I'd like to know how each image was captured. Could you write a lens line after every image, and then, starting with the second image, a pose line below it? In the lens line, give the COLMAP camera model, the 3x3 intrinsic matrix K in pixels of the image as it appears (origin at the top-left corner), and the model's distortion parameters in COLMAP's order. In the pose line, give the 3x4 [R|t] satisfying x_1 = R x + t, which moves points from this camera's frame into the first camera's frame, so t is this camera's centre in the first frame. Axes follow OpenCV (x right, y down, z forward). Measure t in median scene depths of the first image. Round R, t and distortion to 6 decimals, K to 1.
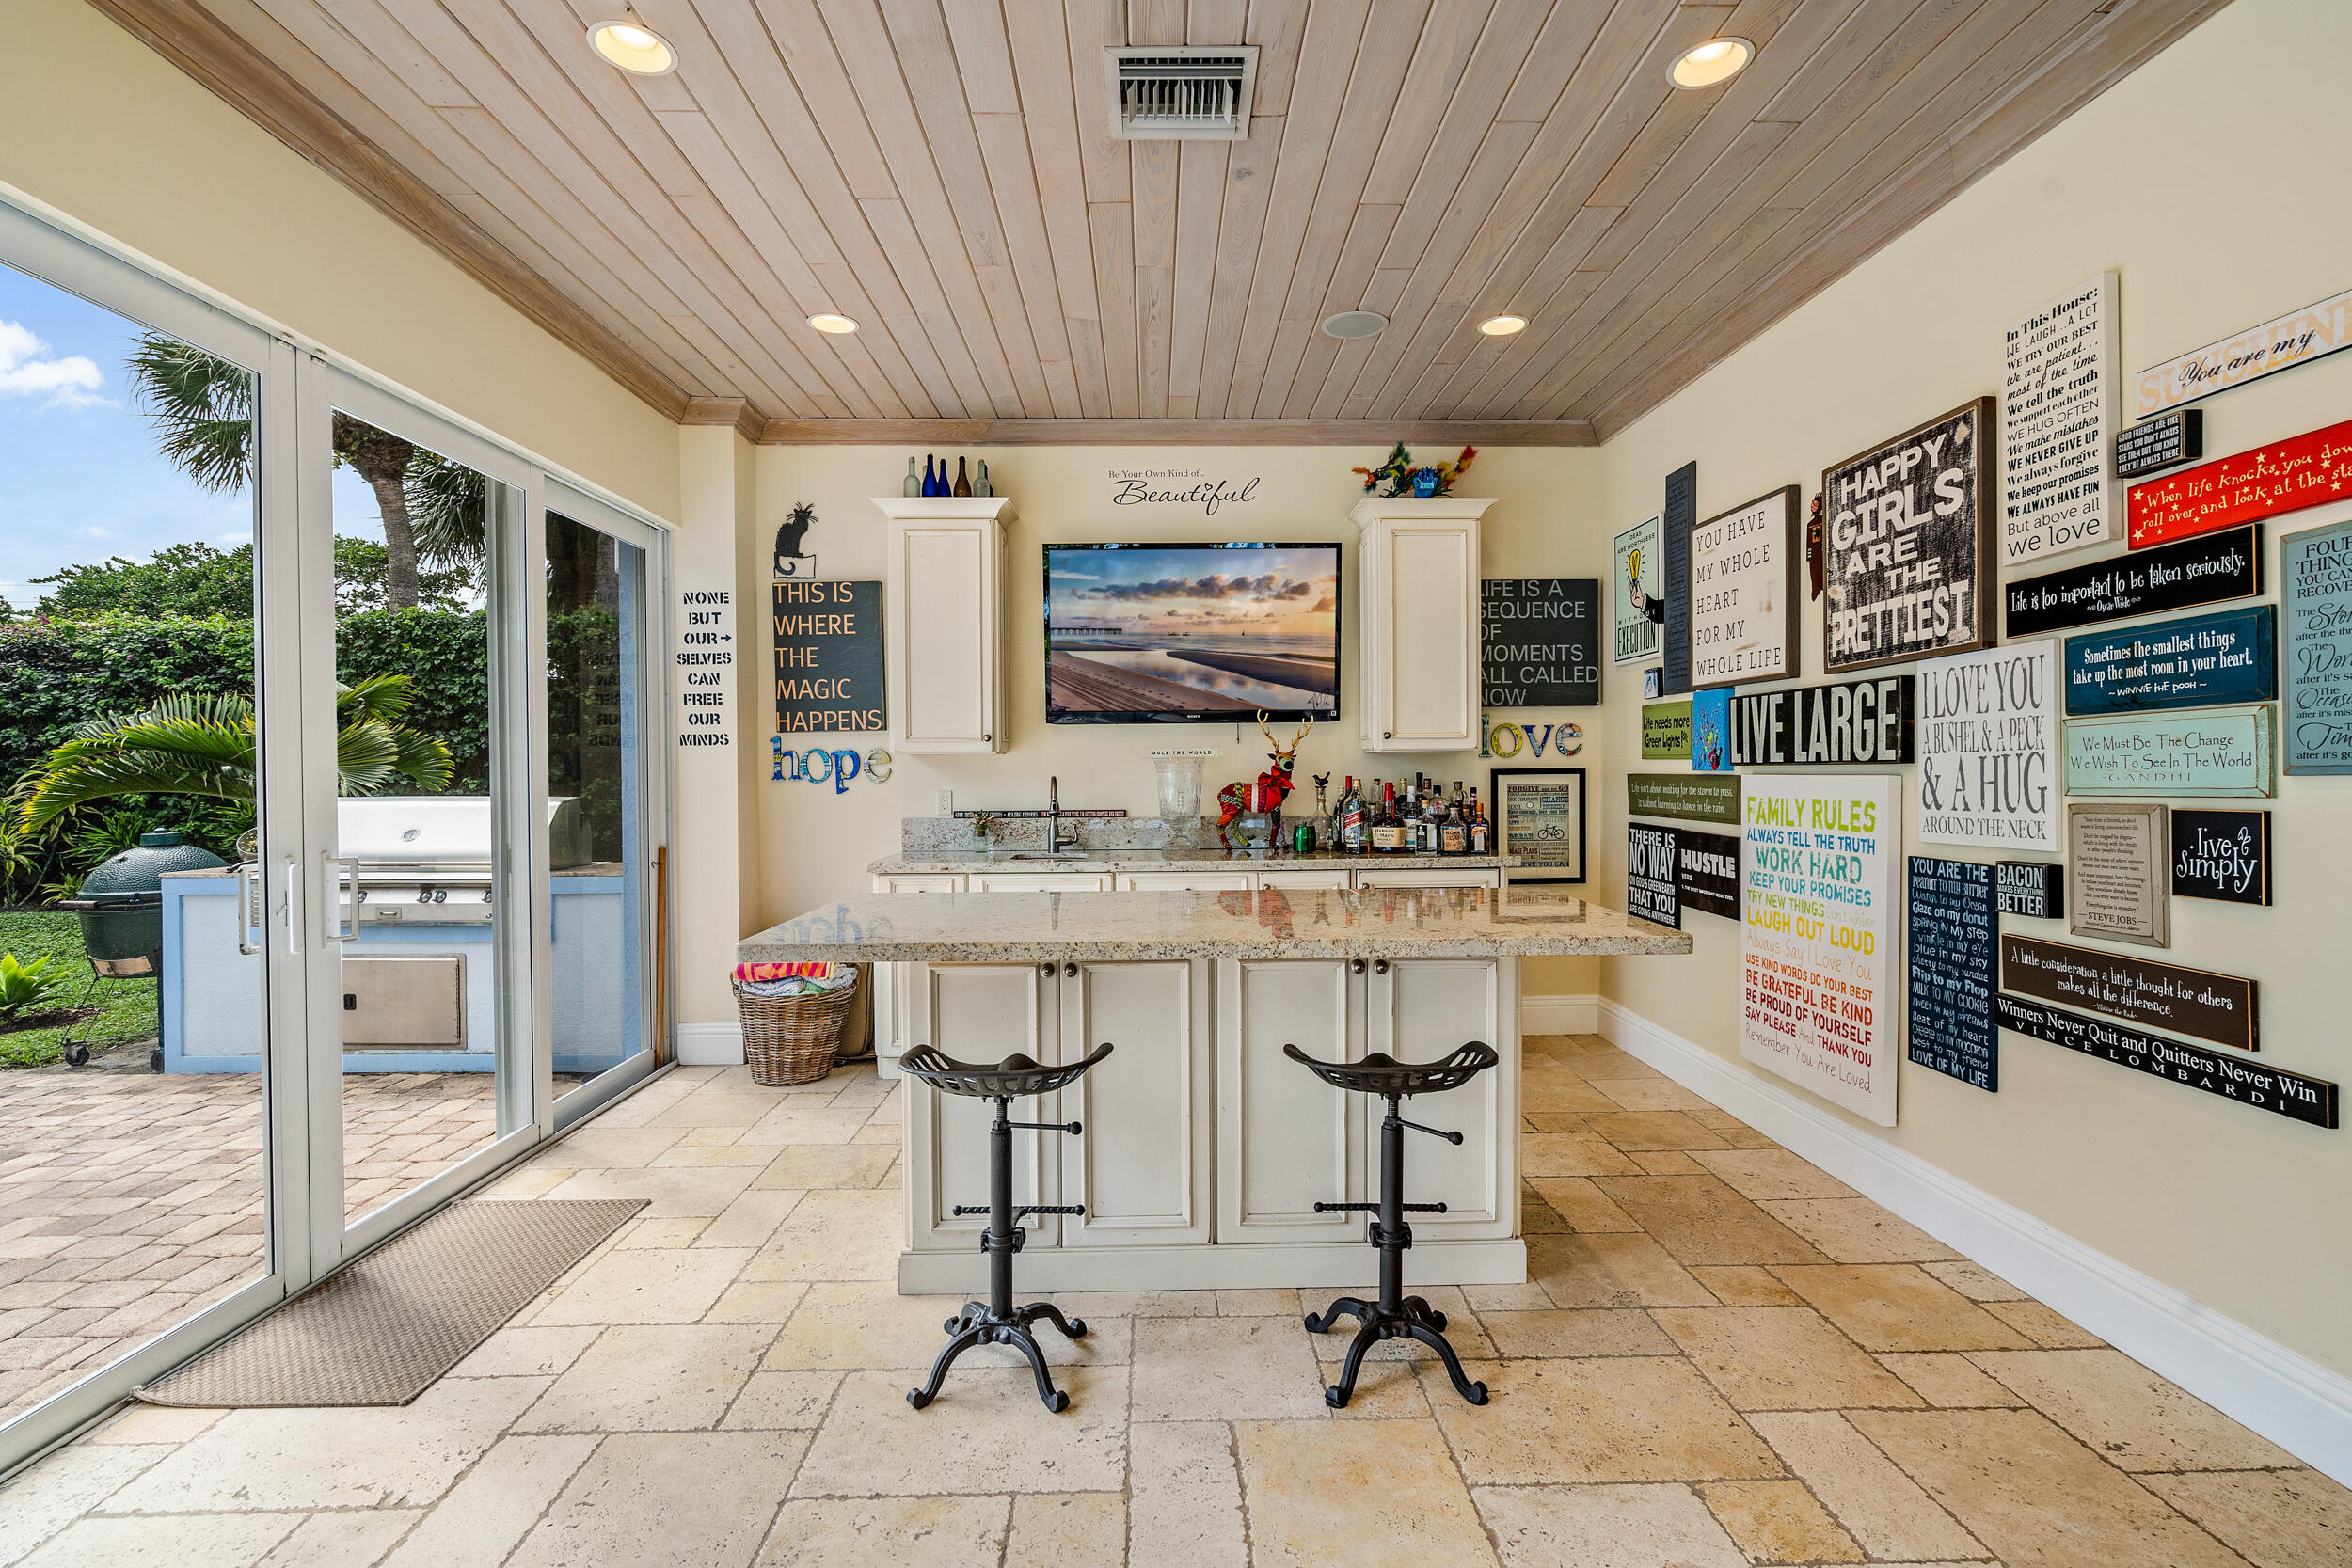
lens RADIAL K [[1057.6, 0, 1170.2], [0, 1057.6, 782.4], [0, 0, 1]] dist [-0.003349, 0.002834]
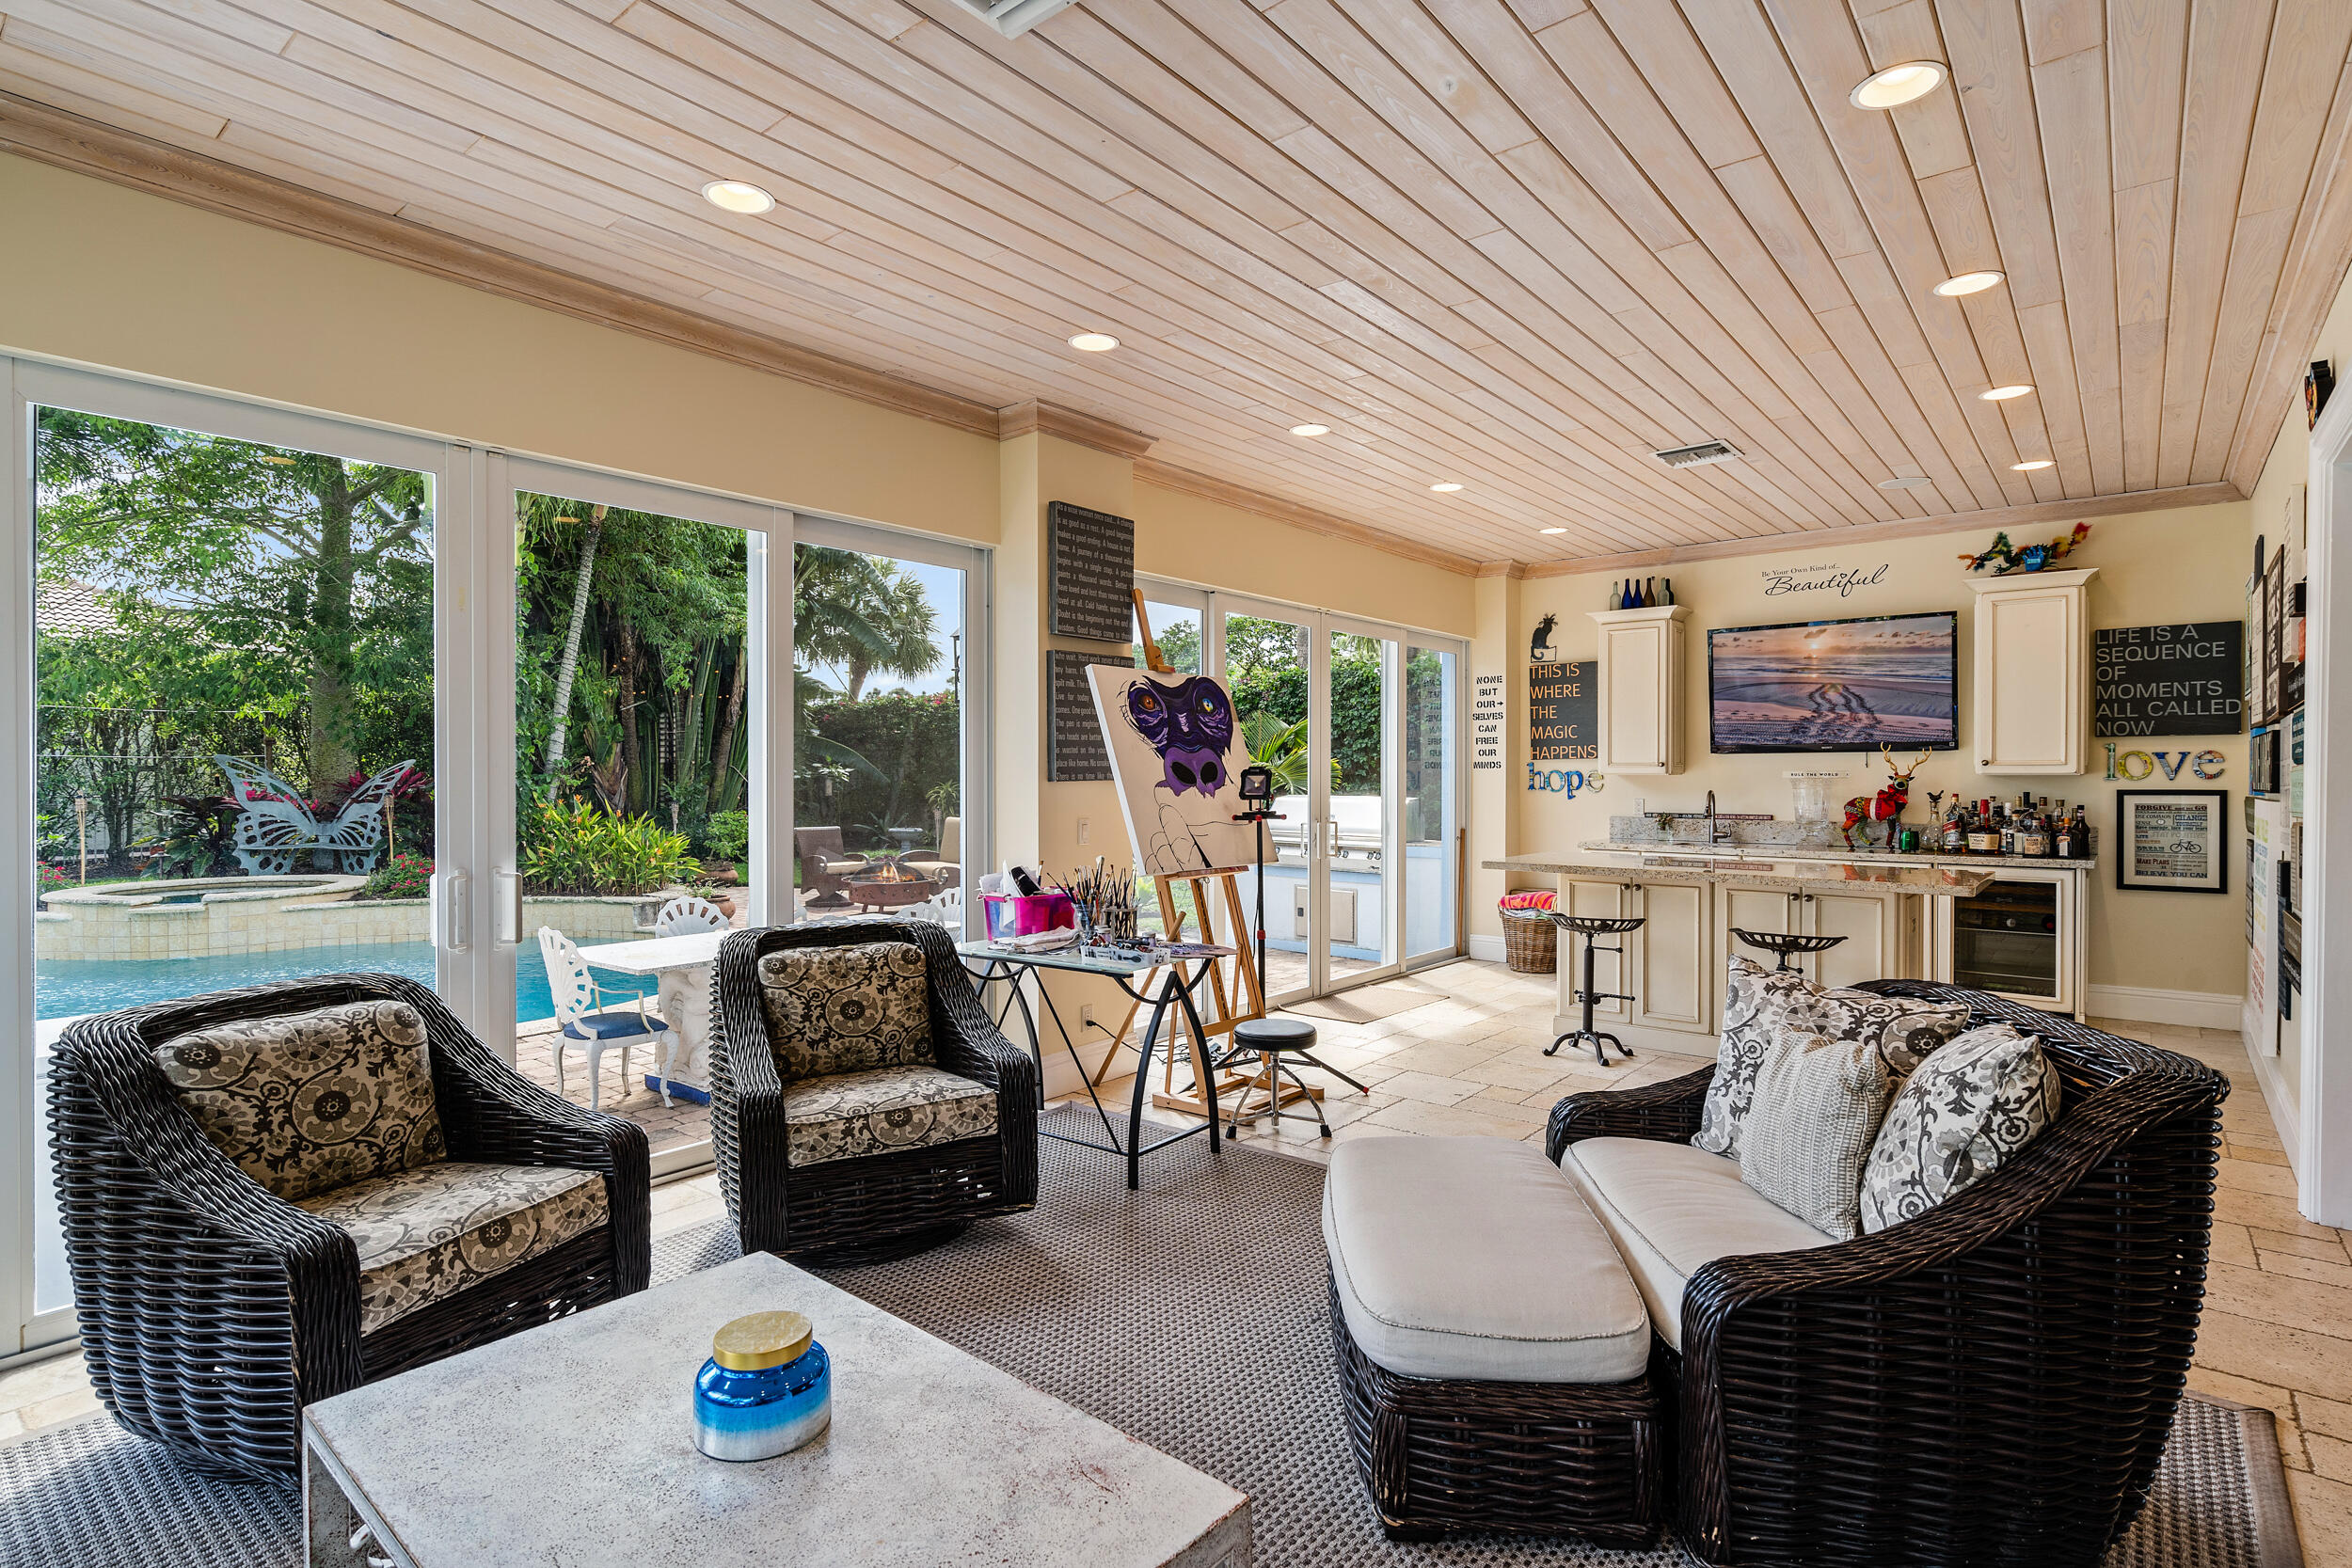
lens RADIAL K [[1142.0, 0, 1181.1], [0, 1142.0, 779.4], [0, 0, 1]] dist [0.004052, 0.001417]
pose [[0.758025, 0.009784, -0.652152, 0.357041], [-0.015017, 0.999884, -0.002454, -0.005718], [0.652053, 0.011653, 0.758084, -0.658187]]
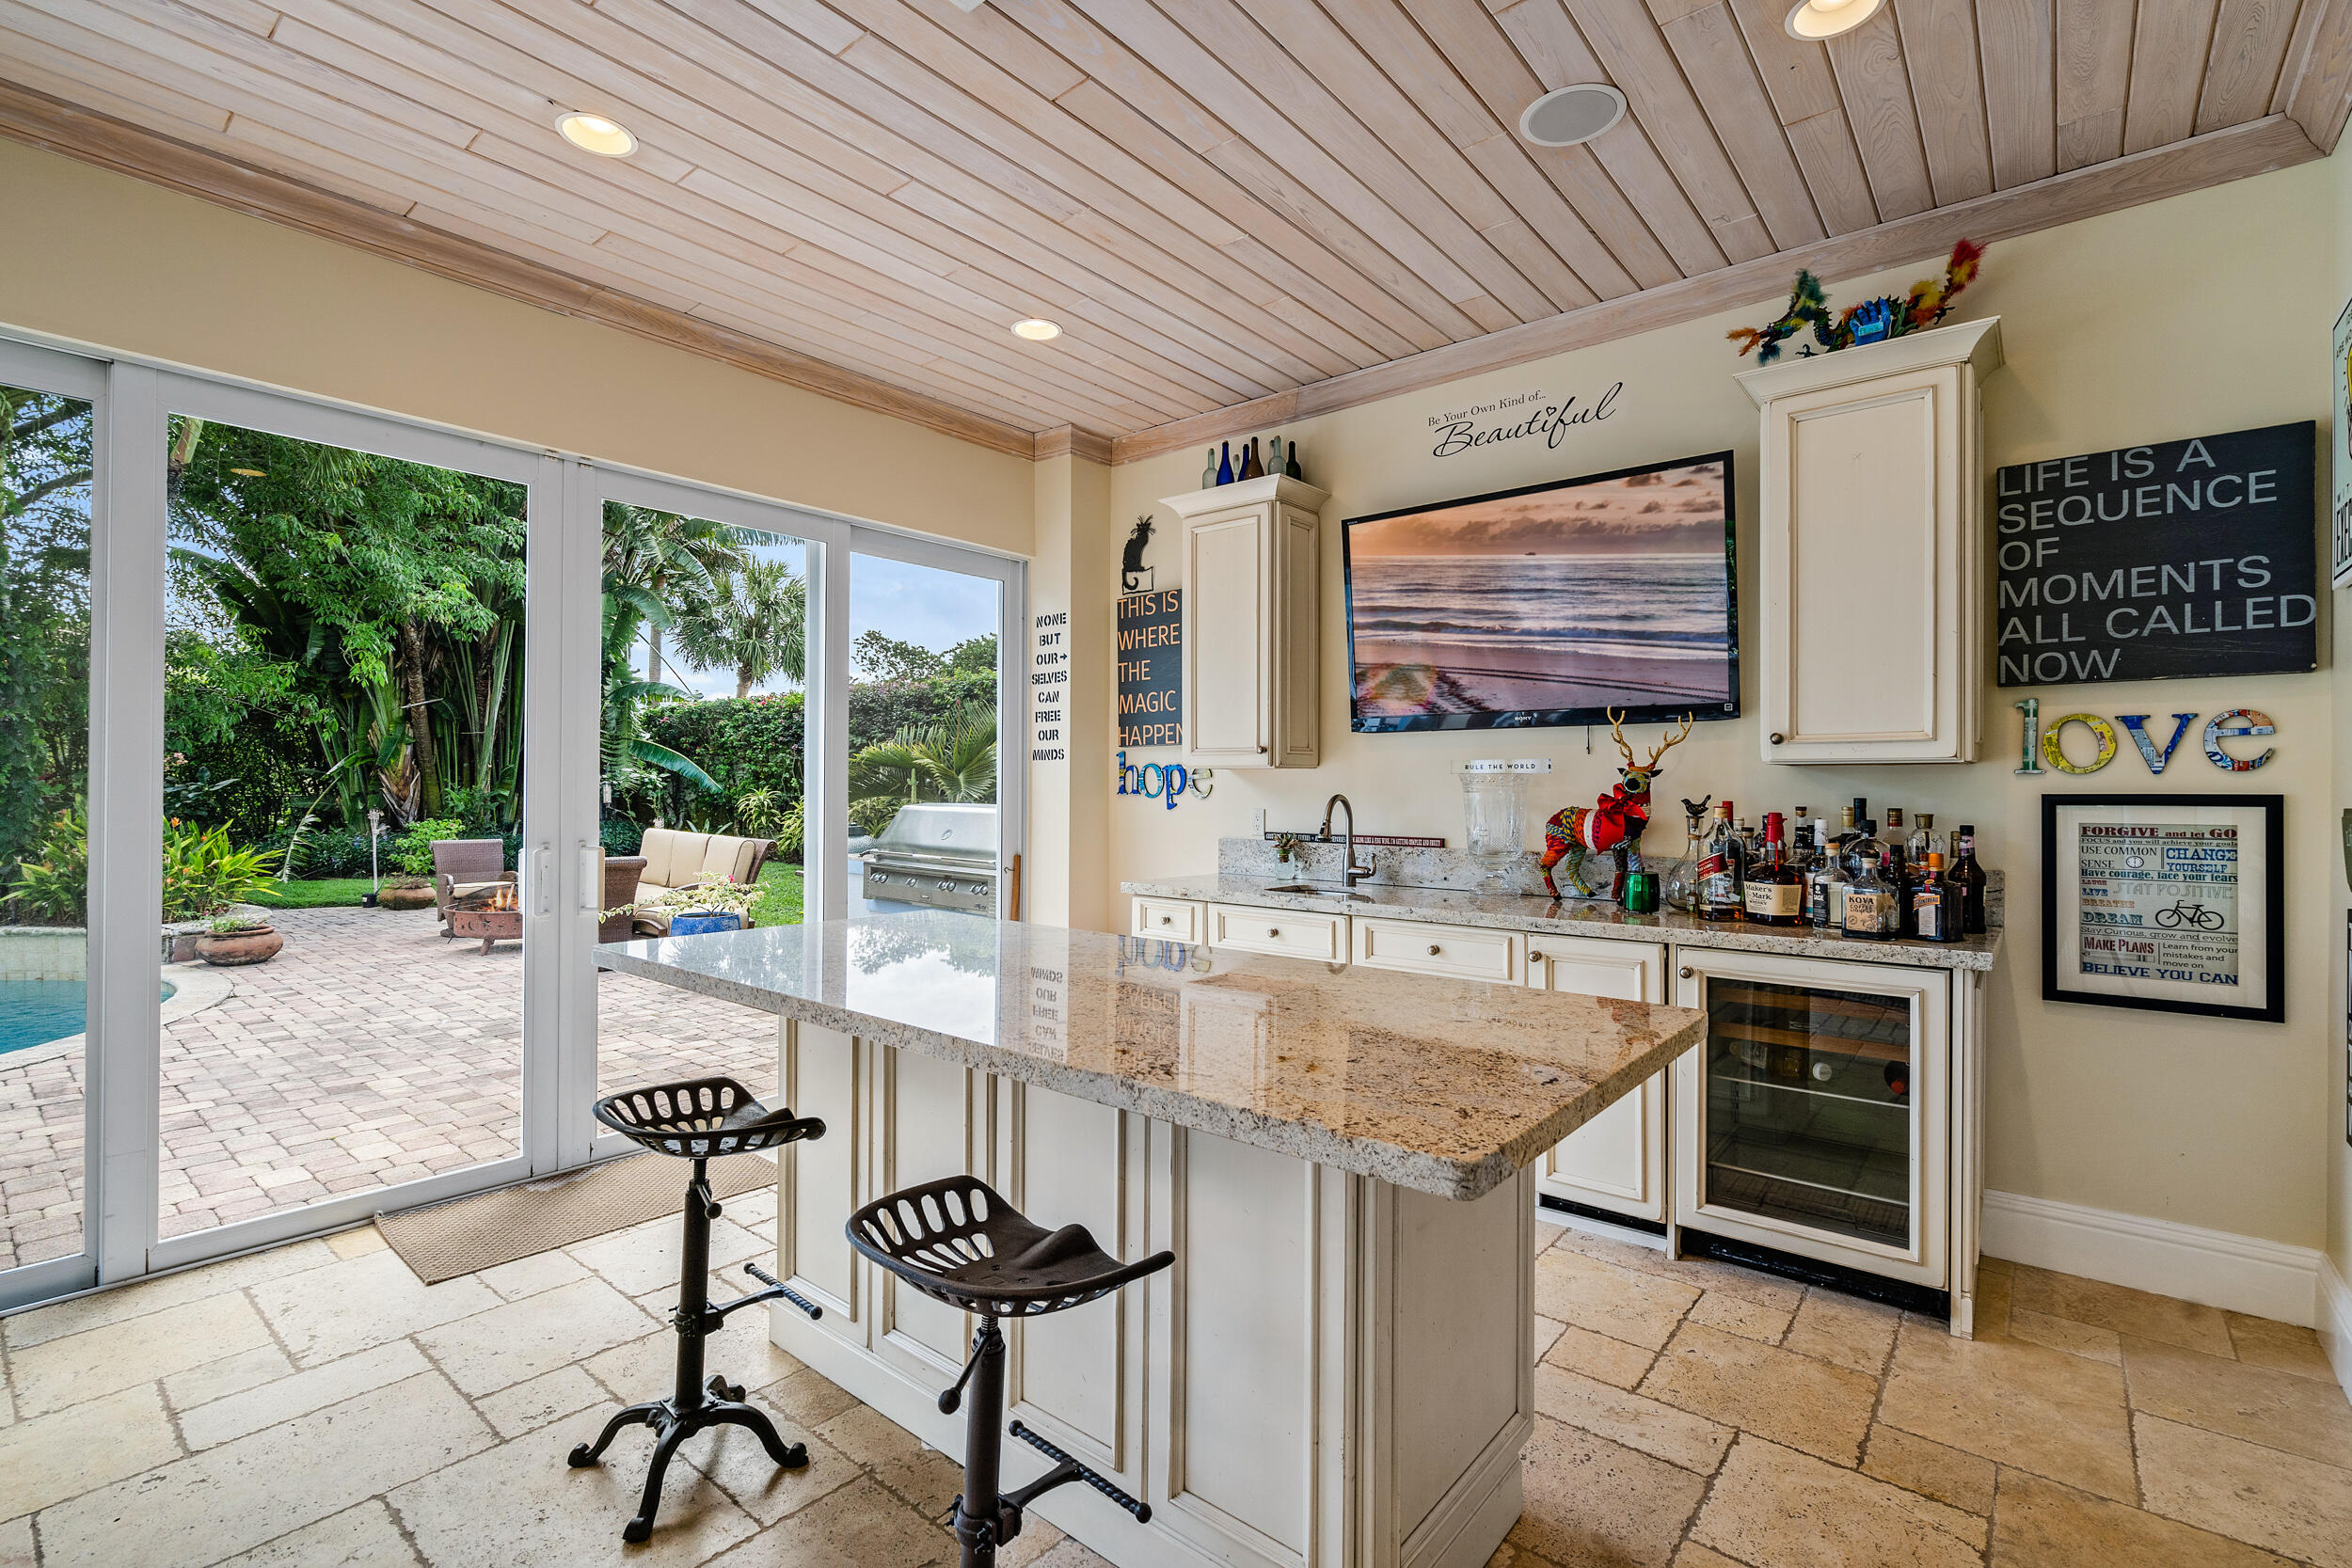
lens RADIAL K [[1057.6, 0, 1169.6], [0, 1057.6, 779.2], [0, 0, 1]] dist [-0.003349, 0.002834]
pose [[0.755014, 0.006394, -0.655677, 0.332688], [-0.019745, 0.999721, -0.012987, -0.004379], [0.655411, 0.022752, 0.754929, 0.273663]]
